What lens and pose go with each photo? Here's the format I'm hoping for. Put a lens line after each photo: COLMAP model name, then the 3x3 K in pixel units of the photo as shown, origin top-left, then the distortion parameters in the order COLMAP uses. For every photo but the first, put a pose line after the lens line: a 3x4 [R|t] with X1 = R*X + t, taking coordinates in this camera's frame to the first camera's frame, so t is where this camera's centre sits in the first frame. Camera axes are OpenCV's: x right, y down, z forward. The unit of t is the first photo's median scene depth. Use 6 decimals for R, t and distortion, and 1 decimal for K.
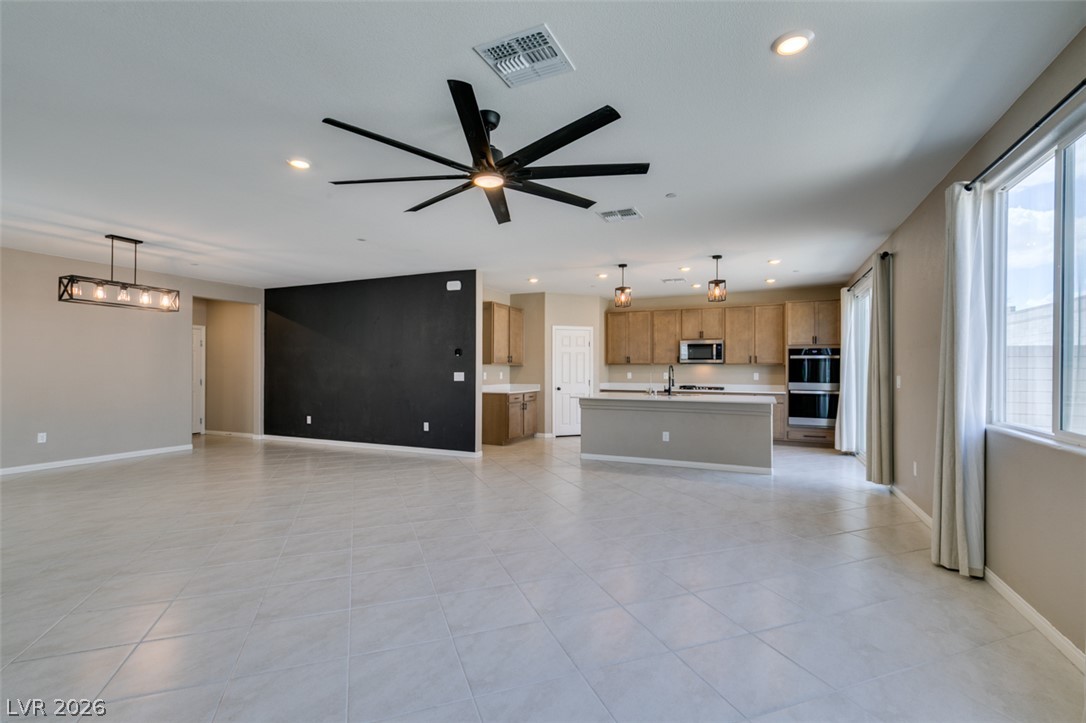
lens RADIAL K [[491.6, 0, 539.5], [0, 491.6, 365.0], [0, 0, 1]] dist [-0.000166, -0.000331]
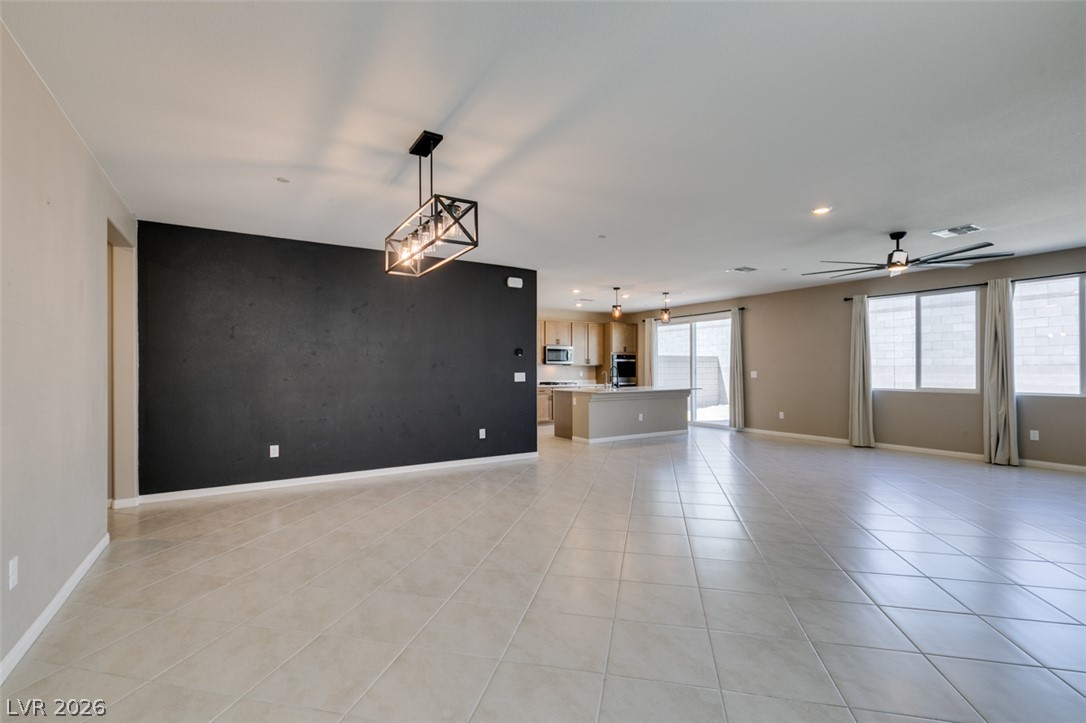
lens RADIAL K [[482.6, 0, 541.6], [0, 482.6, 367.9], [0, 0, 1]] dist [-0.000322, 0.000021]
pose [[0.551231, -0.002895, 0.834348, -0.776293], [-0.000837, 0.999992, 0.004022, 0.001410], [-0.834352, -0.002915, 0.551224, 0.362112]]
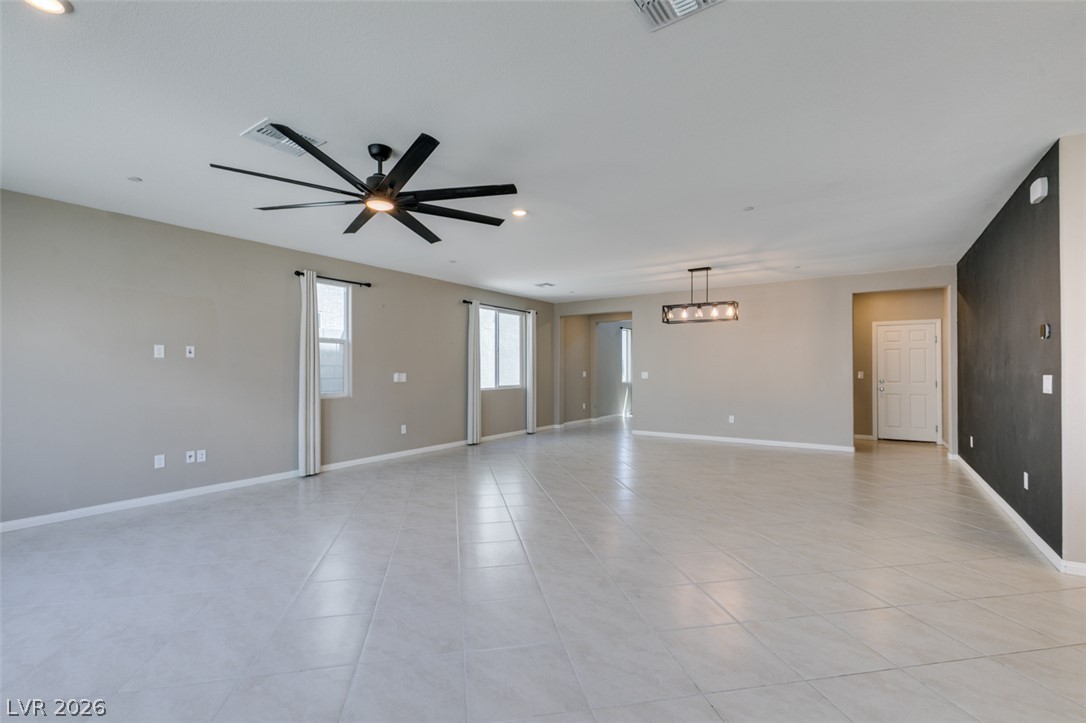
lens RADIAL K [[482.6, 0, 541.6], [0, 482.6, 367.9], [0, 0, 1]] dist [-0.000322, 0.000021]
pose [[-0.168830, -0.006580, -0.985623, 0.300980], [0.011484, 0.999897, -0.008642, 0.006172], [0.985578, -0.012777, -0.168737, 0.504259]]
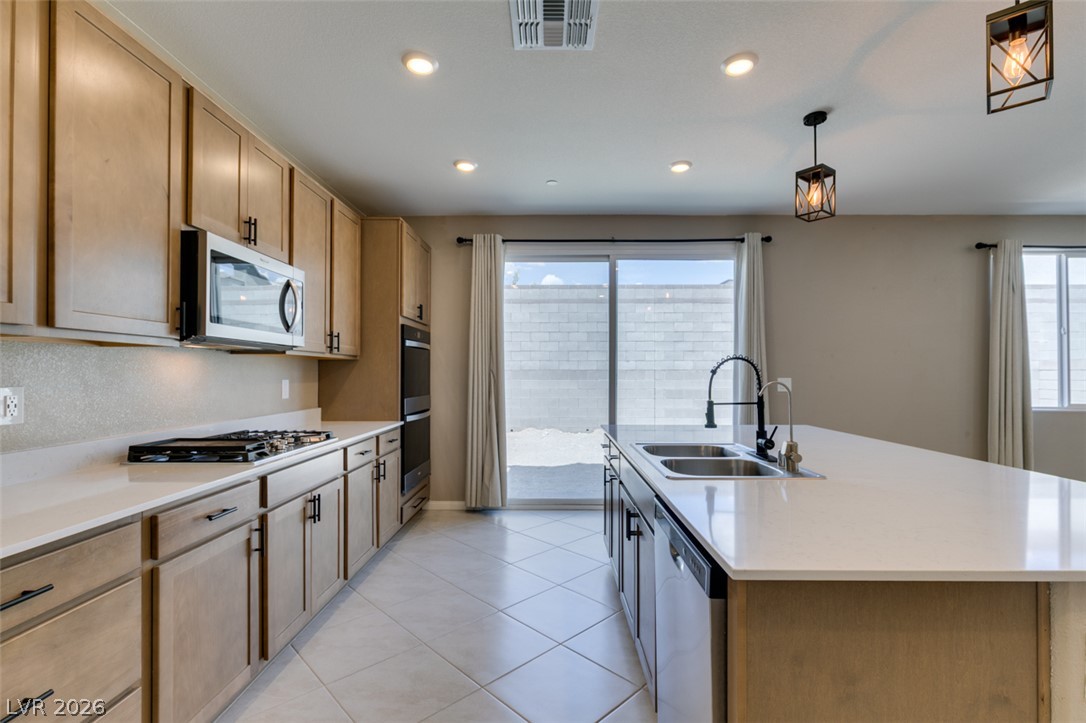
lens RADIAL K [[489.2, 0, 542.0], [0, 489.2, 370.9], [0, 0, 1]] dist [-0.001703, -0.000411]
pose [[-0.403190, -0.000791, 0.915116, 0.041174], [-0.009580, 0.999948, -0.003356, 0.009566], [-0.915066, -0.010120, -0.403177, 1.011809]]
